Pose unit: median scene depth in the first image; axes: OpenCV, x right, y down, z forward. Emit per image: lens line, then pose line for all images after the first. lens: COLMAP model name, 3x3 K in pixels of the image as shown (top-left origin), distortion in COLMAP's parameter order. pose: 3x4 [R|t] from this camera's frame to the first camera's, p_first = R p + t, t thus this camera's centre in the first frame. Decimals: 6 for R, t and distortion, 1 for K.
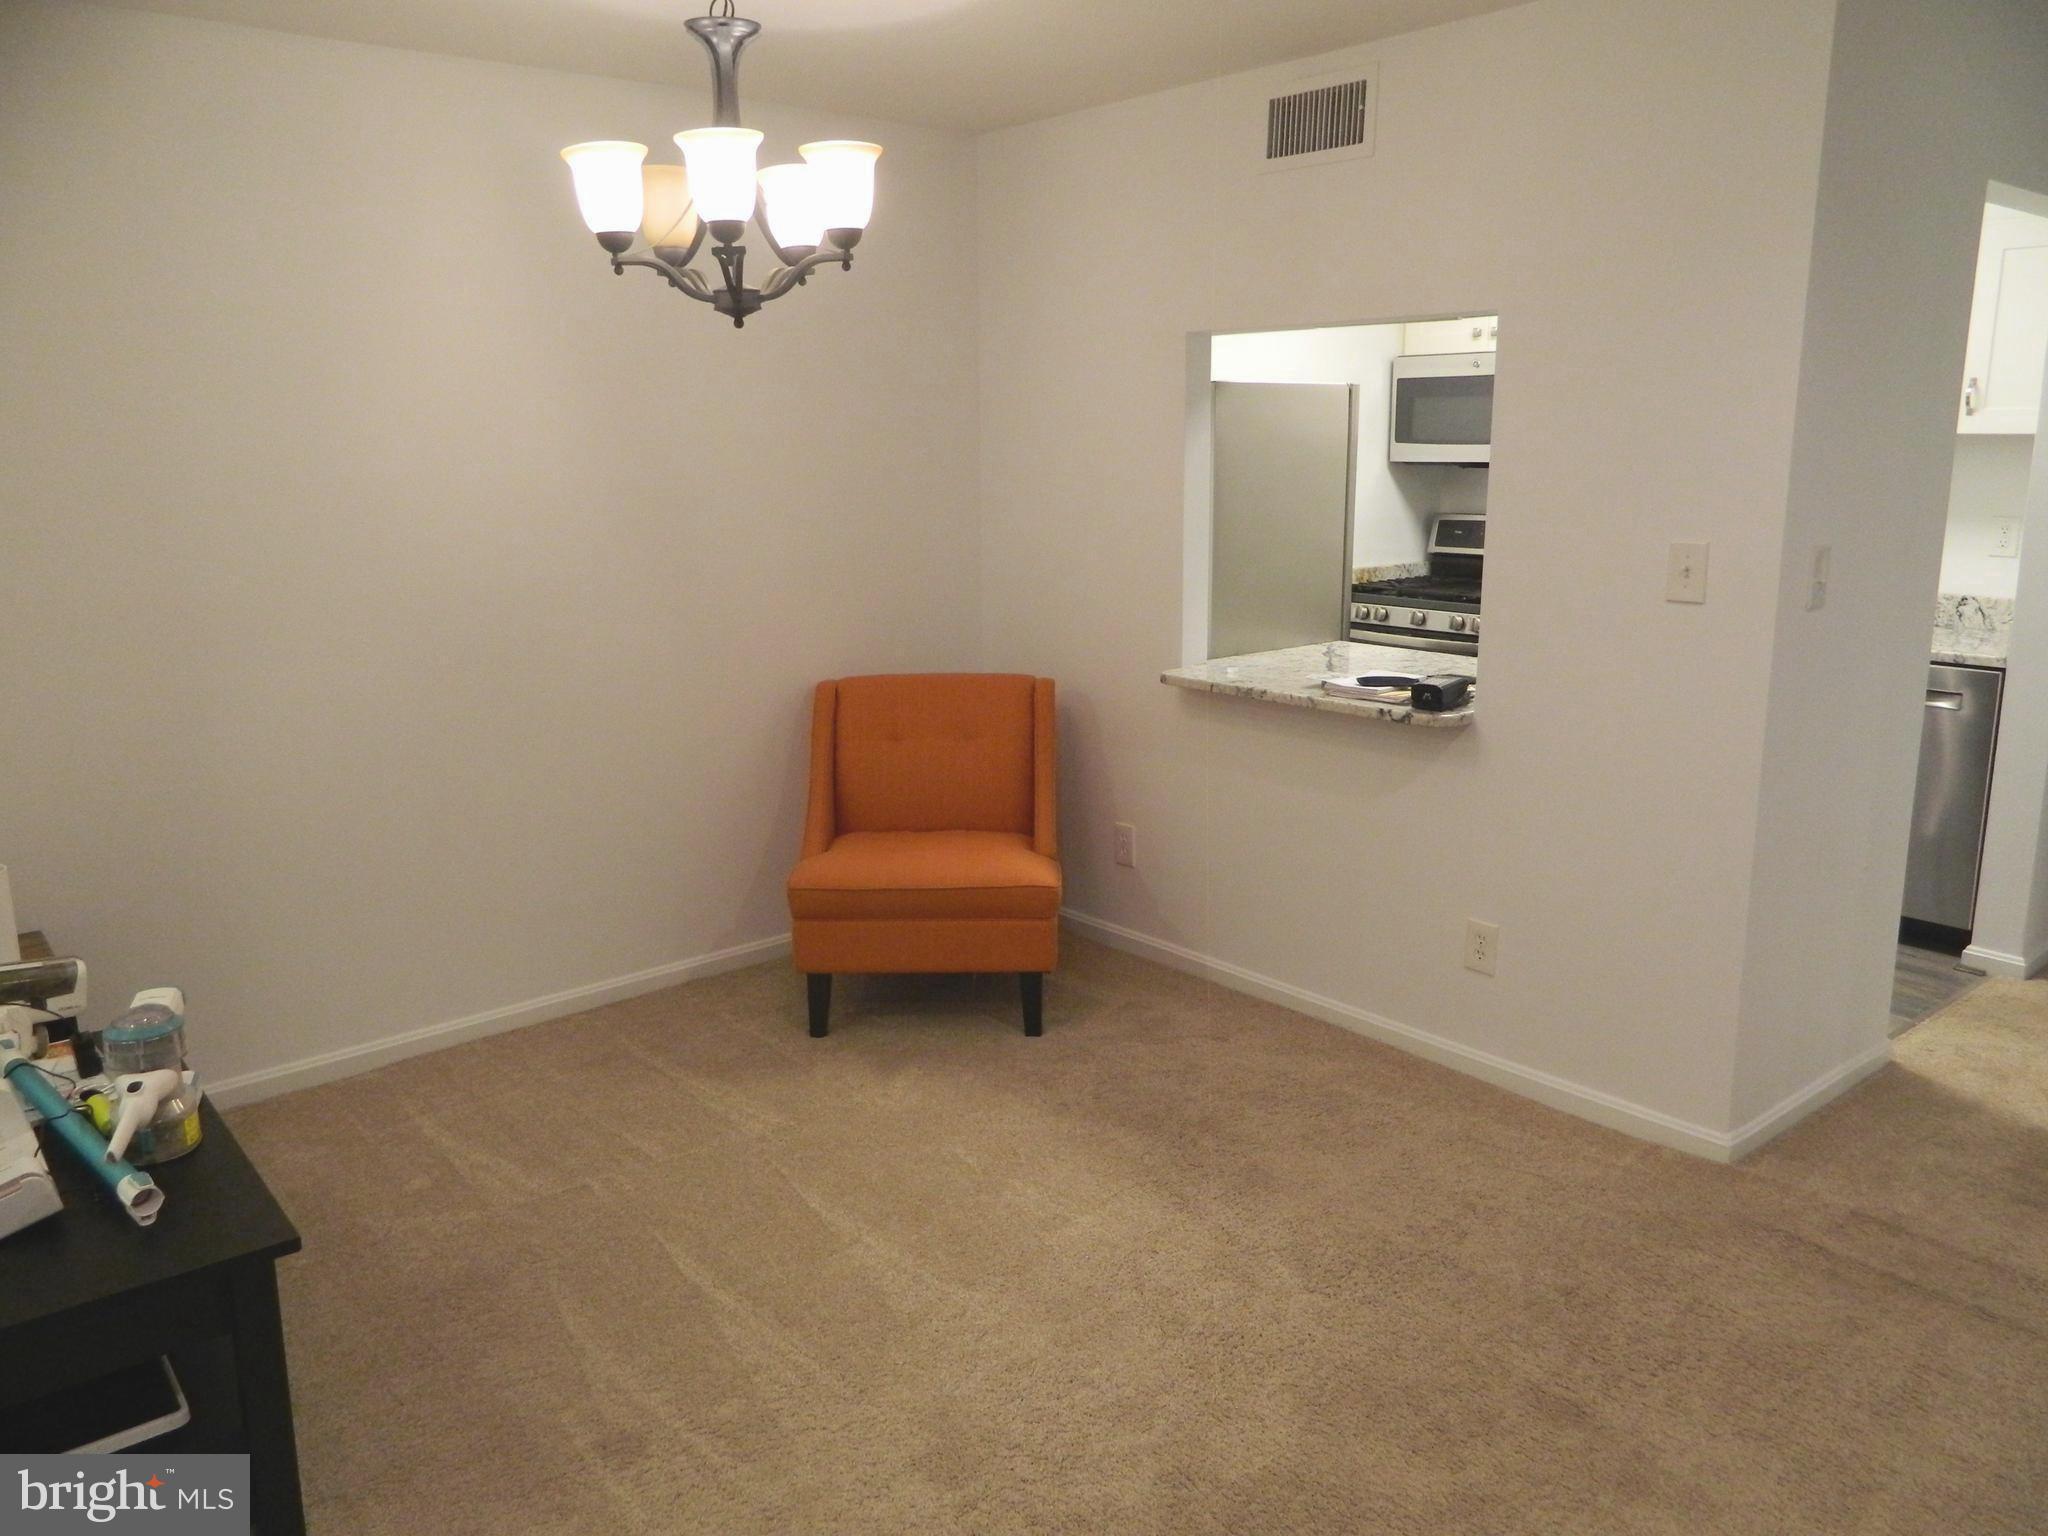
lens RADIAL K [[1513.0, 0, 1024.0], [0, 1513.0, 768.0], [0, 0, 1]] dist [0.002593, 0.000553]
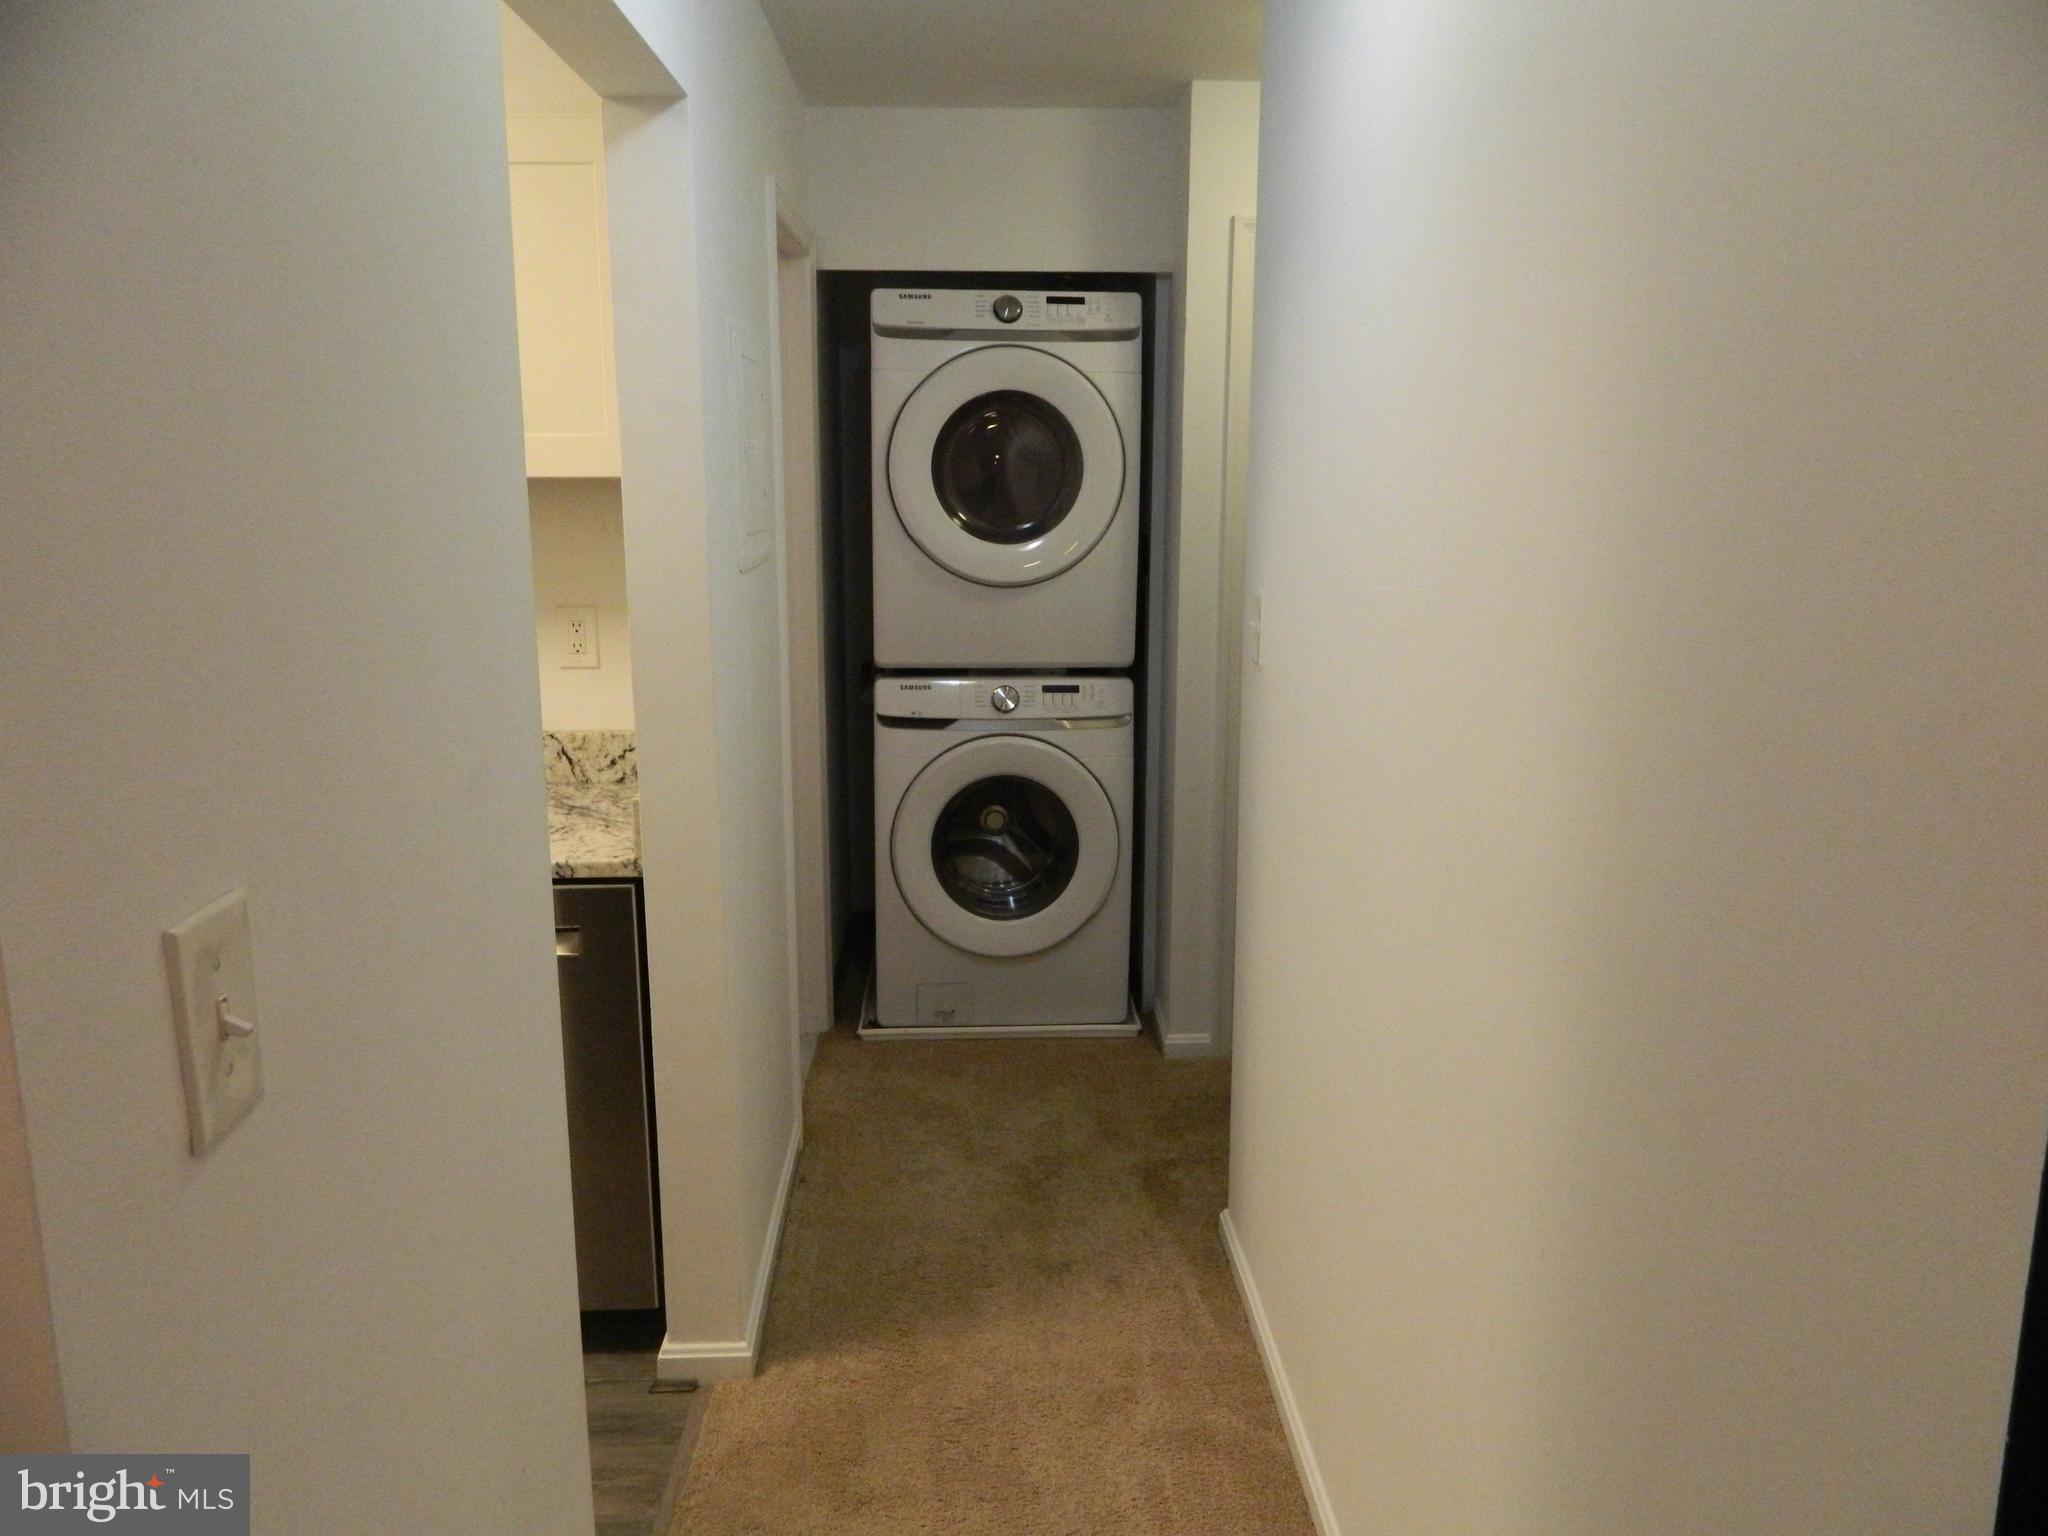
lens RADIAL K [[1513.0, 0, 1024.0], [0, 1513.0, 768.0], [0, 0, 1]] dist [0.002593, 0.000553]
pose [[0.618350, -0.142484, 0.772878, 0.290497], [0.160419, 0.985606, 0.053356, -0.112953], [-0.769356, 0.090992, 0.632307, 0.505251]]
